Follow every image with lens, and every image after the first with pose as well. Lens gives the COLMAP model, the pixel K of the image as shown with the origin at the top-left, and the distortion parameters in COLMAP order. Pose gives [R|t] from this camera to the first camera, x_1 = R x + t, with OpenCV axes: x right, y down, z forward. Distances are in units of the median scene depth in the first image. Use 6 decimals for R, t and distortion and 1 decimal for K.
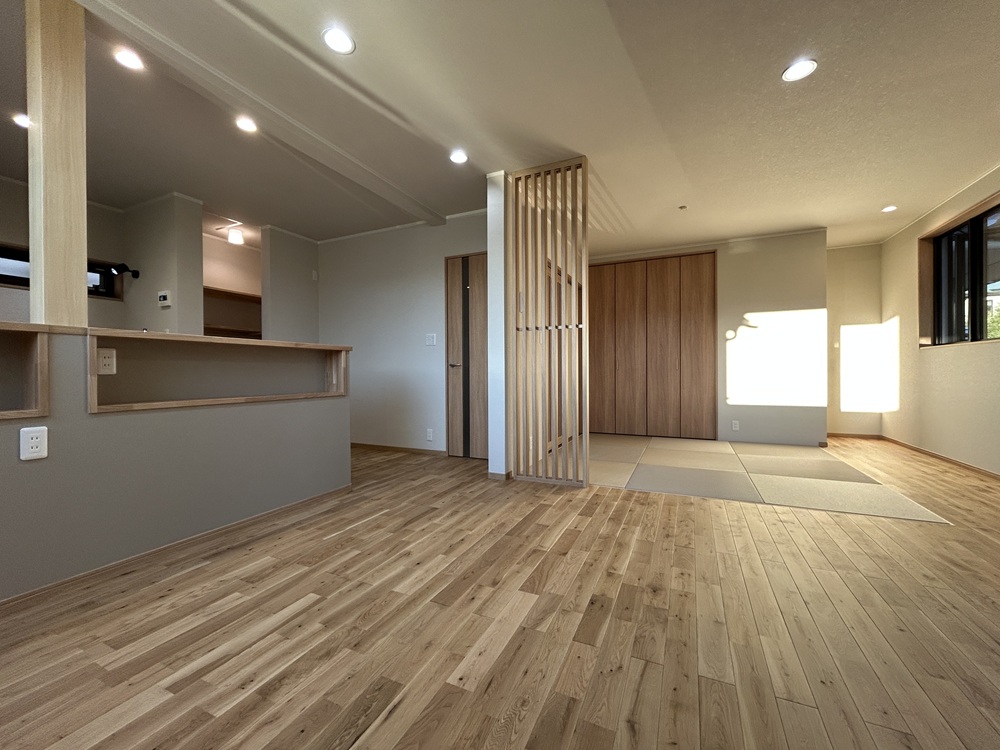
lens RADIAL K [[405.9, 0, 497.1], [0, 405.9, 374.6], [0, 0, 1]] dist [-0.002194, 0.000652]
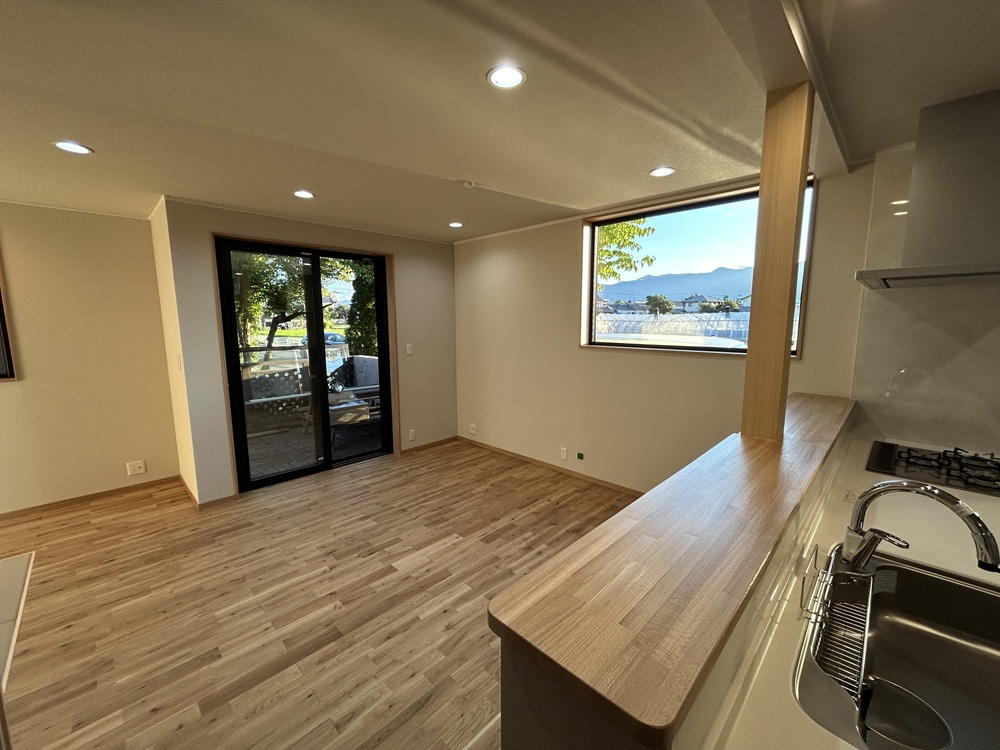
lens RADIAL K [[405.9, 0, 500.5], [0, 405.9, 373.3], [0, 0, 1]] dist [-0.002194, 0.000652]
pose [[-0.943837, -0.034626, 0.328592, -0.421774], [0.011211, 0.990565, 0.136587, -0.225246], [-0.330221, 0.132600, -0.934543, 1.162231]]
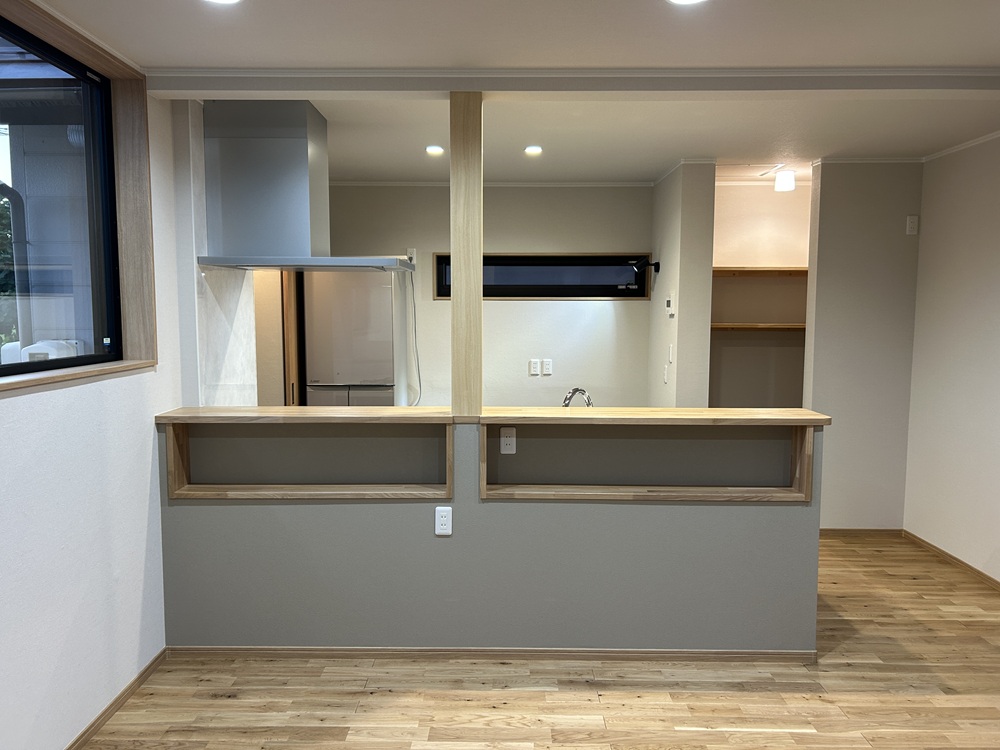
lens RADIAL K [[755.2, 0, 494.8], [0, 755.2, 377.0], [0, 0, 1]] dist [0.042556, -0.041852]
pose [[0.419121, 0.089271, -0.903531, 0.387249], [-0.011924, 0.995610, 0.092838, -0.211878], [0.907852, -0.028136, 0.418346, 0.130748]]
